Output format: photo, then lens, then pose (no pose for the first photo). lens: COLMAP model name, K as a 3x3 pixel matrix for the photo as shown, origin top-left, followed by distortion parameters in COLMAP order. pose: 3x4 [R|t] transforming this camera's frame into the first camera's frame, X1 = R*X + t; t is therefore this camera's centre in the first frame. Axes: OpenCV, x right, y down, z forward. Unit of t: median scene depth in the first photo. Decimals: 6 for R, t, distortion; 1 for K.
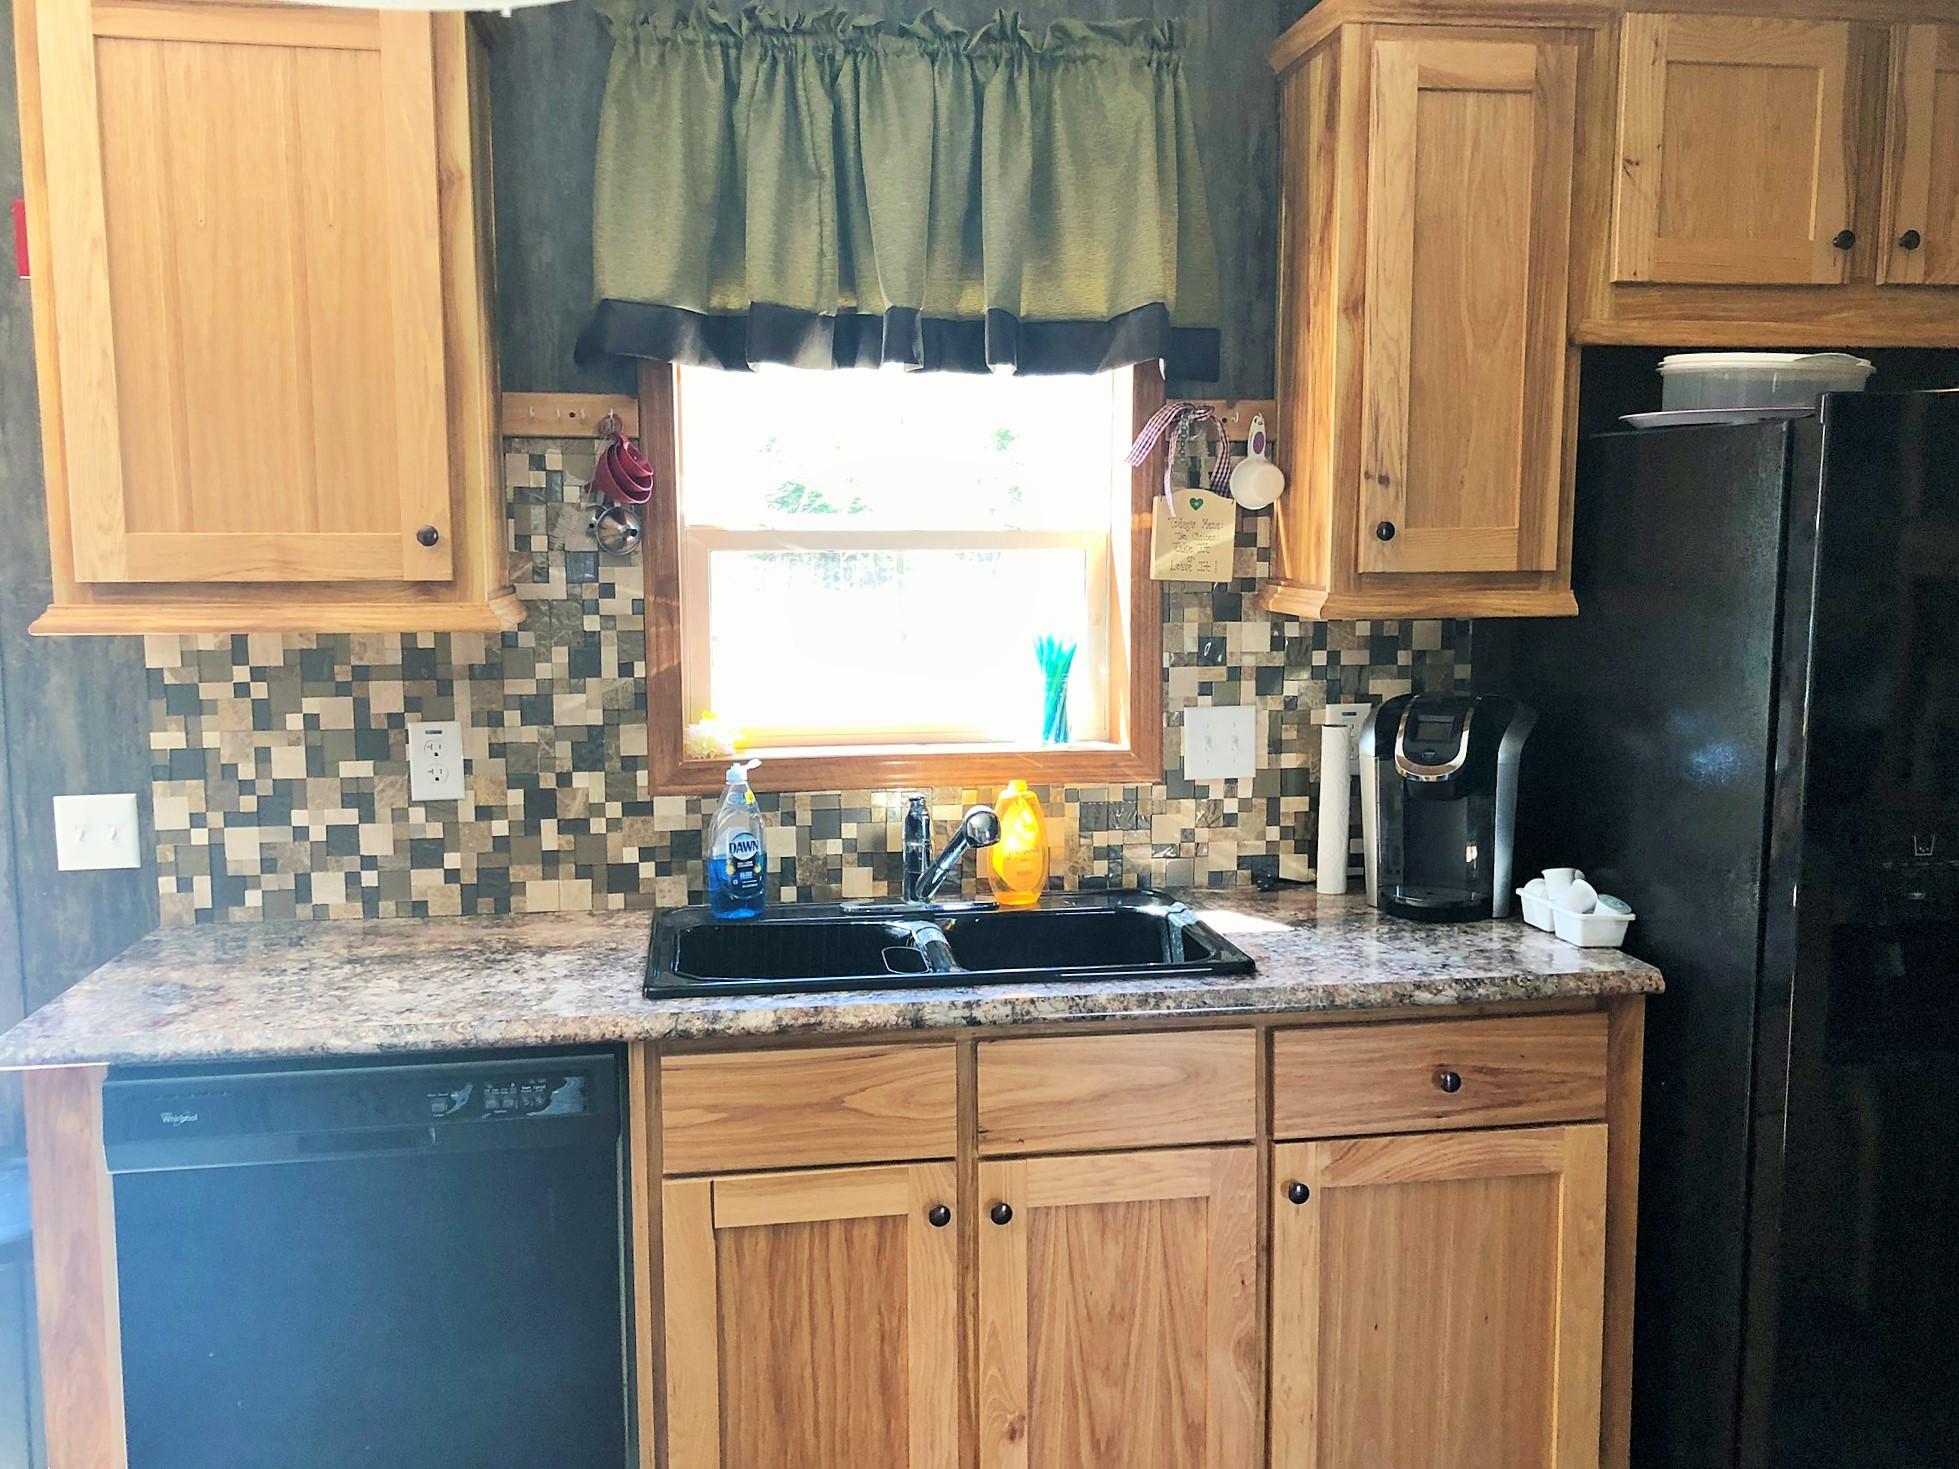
lens RADIAL K [[1645.7, 0, 980.7], [0, 1645.7, 709.9], [0, 0, 1]] dist [0.031127, -0.103137]
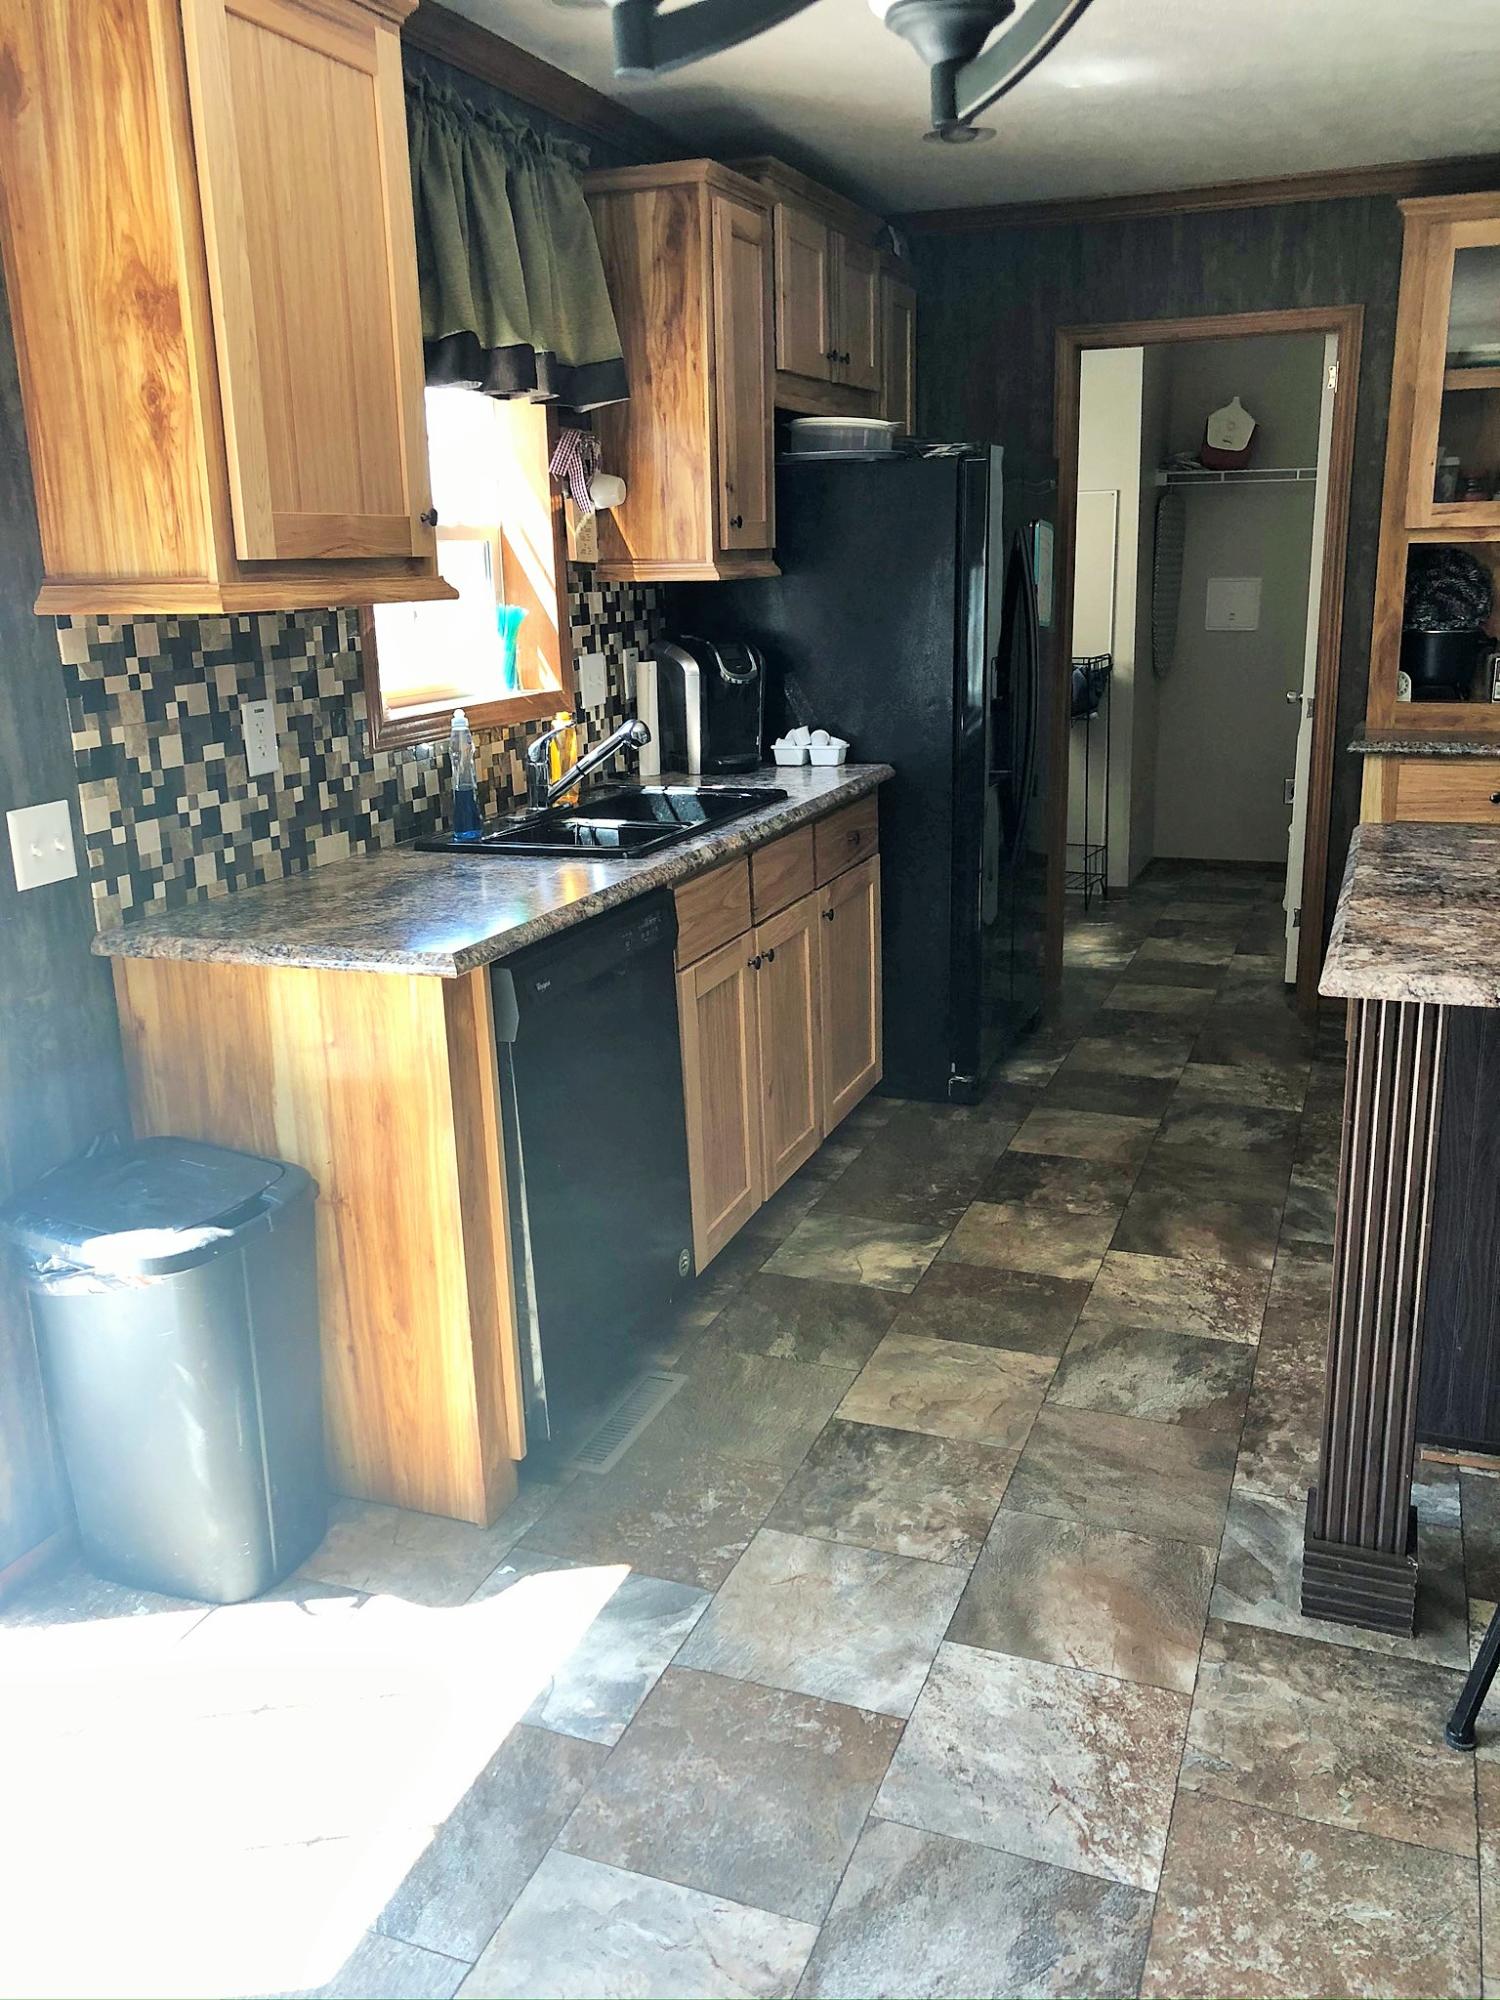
lens RADIAL K [[1680.2, 0, 750.0], [0, 1680.2, 1000.0], [0, 0, 1]] dist [0.031127, -0.103137]
pose [[0.499015, -0.232387, 0.834854, -1.140305], [0.114470, 0.972609, 0.202310, 0.011288], [-0.859000, -0.005390, 0.511948, 0.152158]]
